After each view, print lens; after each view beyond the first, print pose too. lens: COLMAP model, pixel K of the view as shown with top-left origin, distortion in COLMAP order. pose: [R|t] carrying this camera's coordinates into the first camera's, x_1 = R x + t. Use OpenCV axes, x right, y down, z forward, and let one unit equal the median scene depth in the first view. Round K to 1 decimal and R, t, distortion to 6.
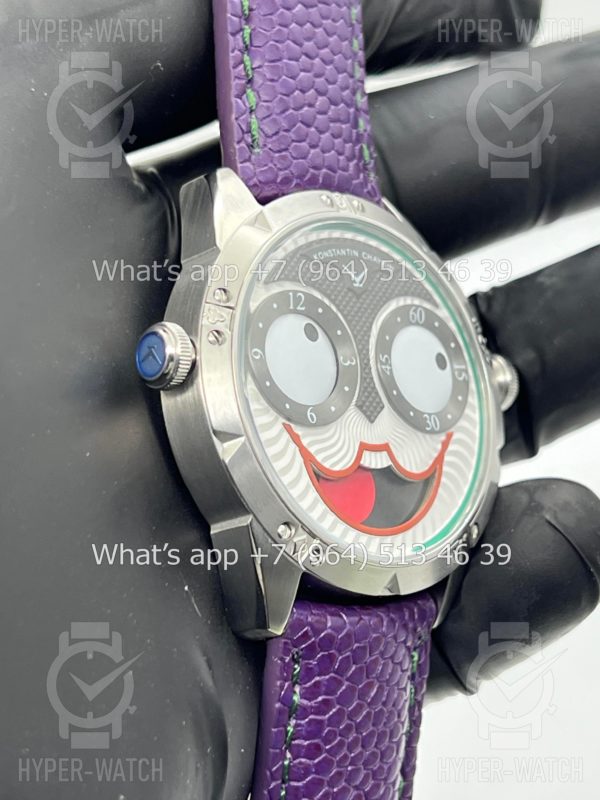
lens RADIAL K [[1941.6, 0, 300.0], [0, 1941.6, 400.0], [0, 0, 1]] dist [0.352772, 0.408526]
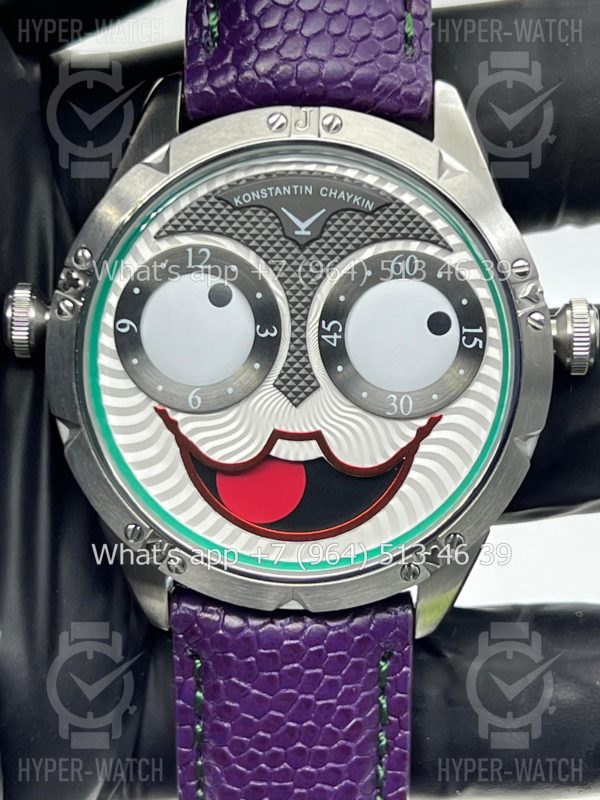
lens RADIAL K [[1941.6, 0, 300.0], [0, 1941.6, 400.0], [0, 0, 1]] dist [0.352772, 0.408526]
pose [[0.726603, 0.184207, -0.661903, 0.582877], [0.023368, 0.956205, 0.291763, -0.231031], [0.686660, -0.227464, 0.690477, 0.430973]]
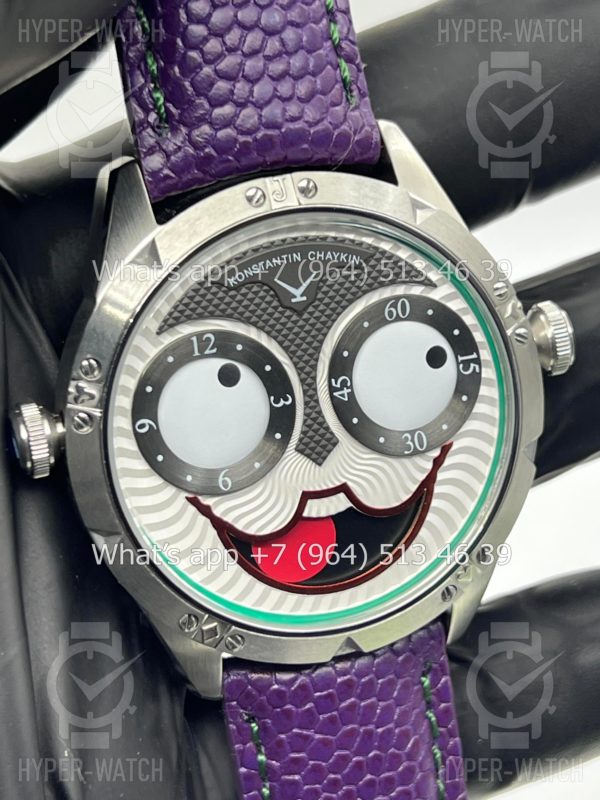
lens RADIAL K [[1941.6, 0, 300.0], [0, 1941.6, 400.0], [0, 0, 1]] dist [0.352772, 0.408526]
pose [[0.904547, 0.071423, -0.420349, 0.380519], [0.119206, 0.904193, 0.410153, -0.359573], [0.409371, -0.421111, 0.809371, 0.325865]]
